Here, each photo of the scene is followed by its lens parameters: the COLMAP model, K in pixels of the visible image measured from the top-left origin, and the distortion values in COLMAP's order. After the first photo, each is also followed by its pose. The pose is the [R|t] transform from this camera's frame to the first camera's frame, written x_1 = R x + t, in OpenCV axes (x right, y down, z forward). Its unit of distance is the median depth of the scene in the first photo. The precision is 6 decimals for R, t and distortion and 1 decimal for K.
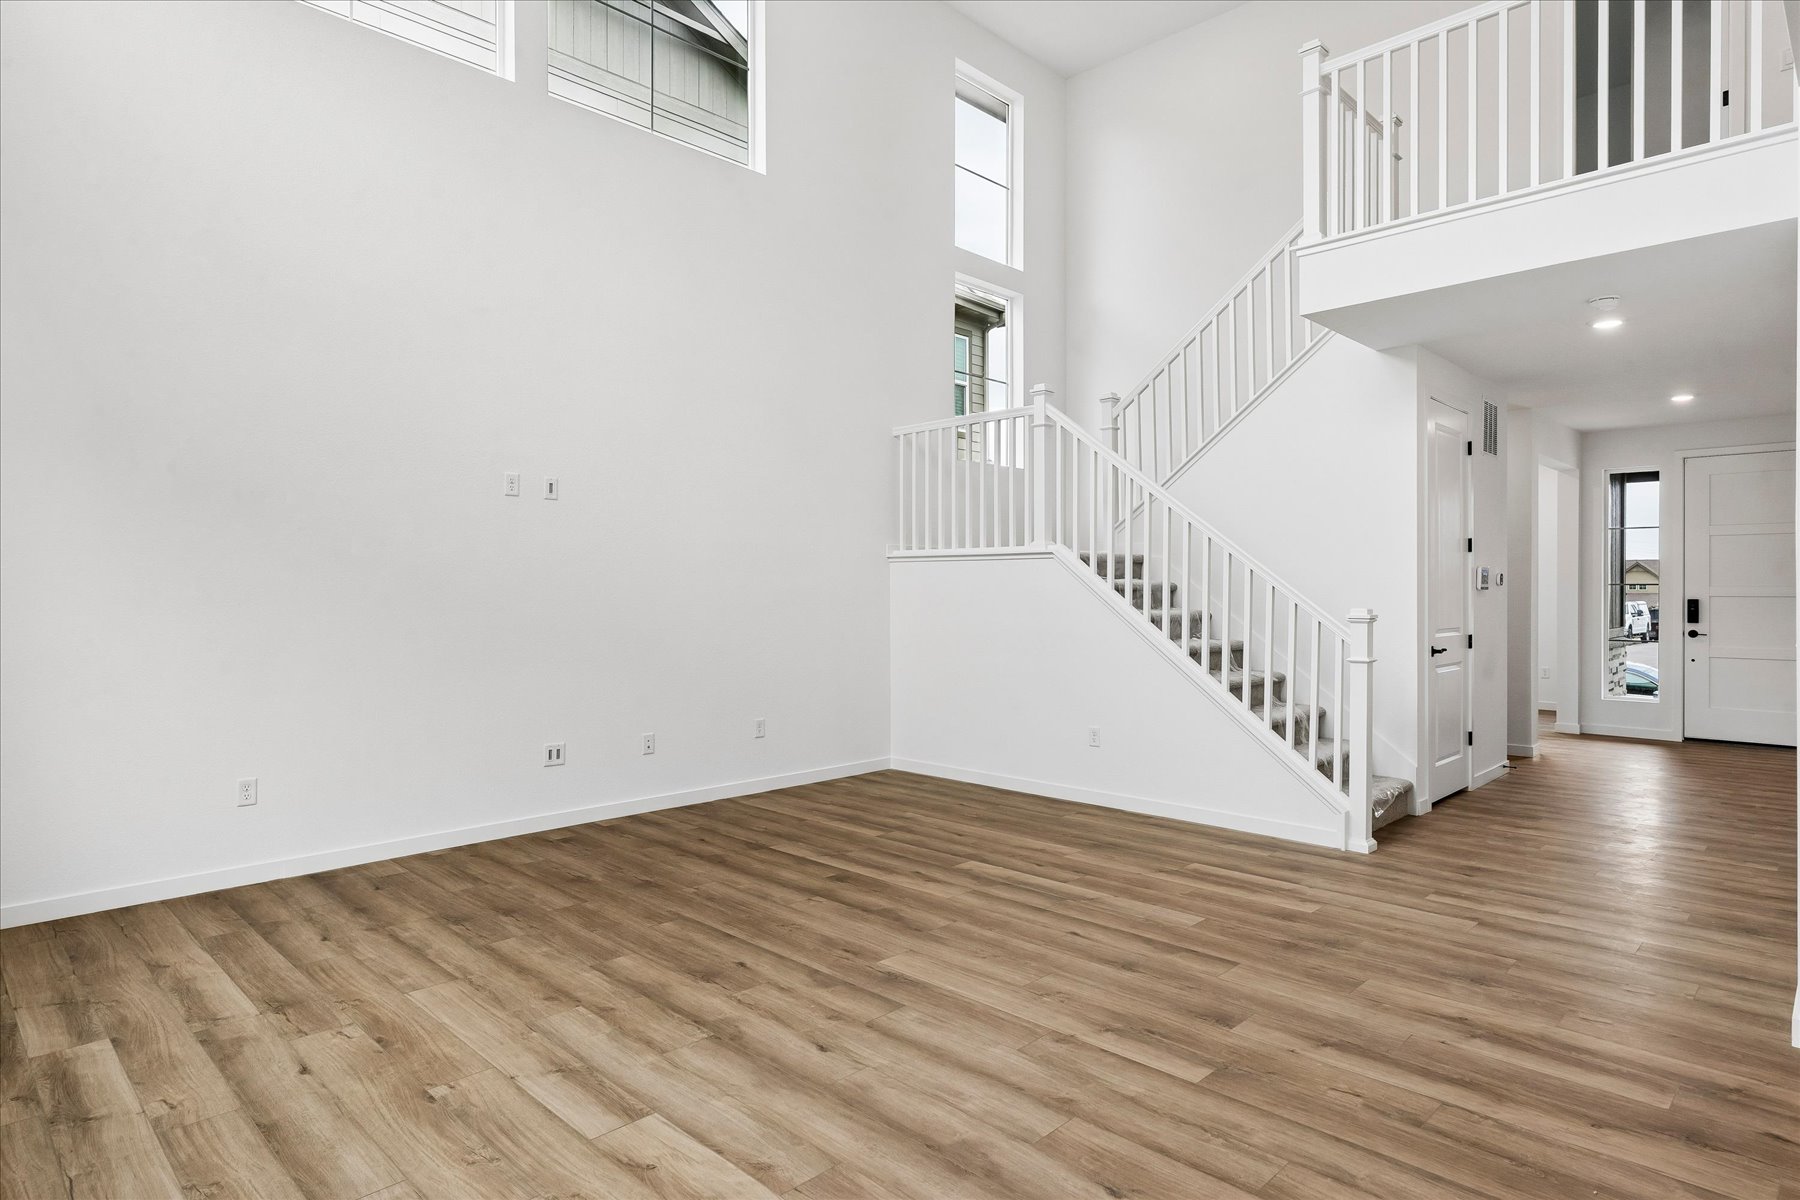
lens RADIAL K [[1019.6, 0, 901.7], [0, 1019.6, 604.0], [0, 0, 1]] dist [-0.003745, 0.001338]
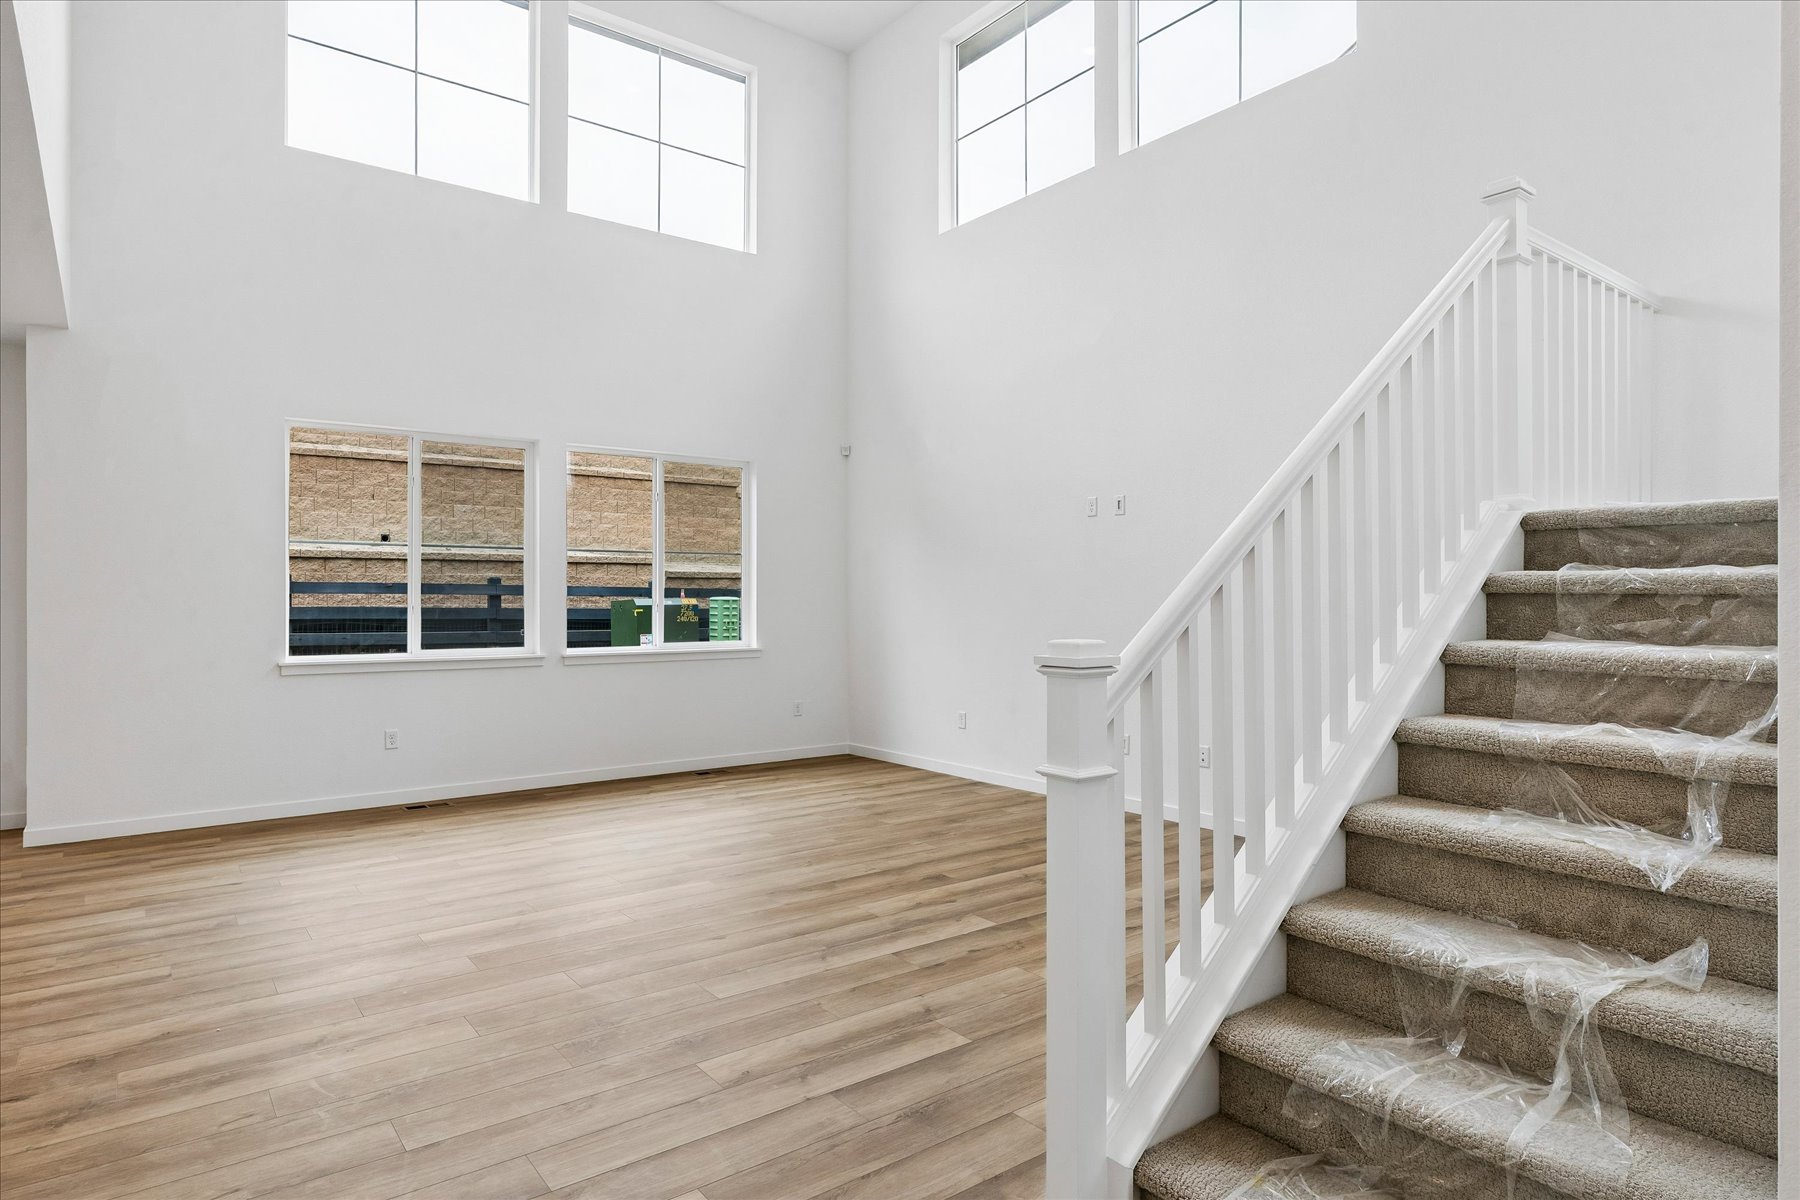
lens RADIAL K [[1019.6, 0, 901.7], [0, 1019.6, 604.0], [0, 0, 1]] dist [-0.003745, 0.001338]
pose [[-0.146961, 0.007391, -0.989115, 0.974177], [-0.012014, 0.999885, 0.009257, -0.014904], [0.989069, 0.013244, -0.146855, 1.133912]]
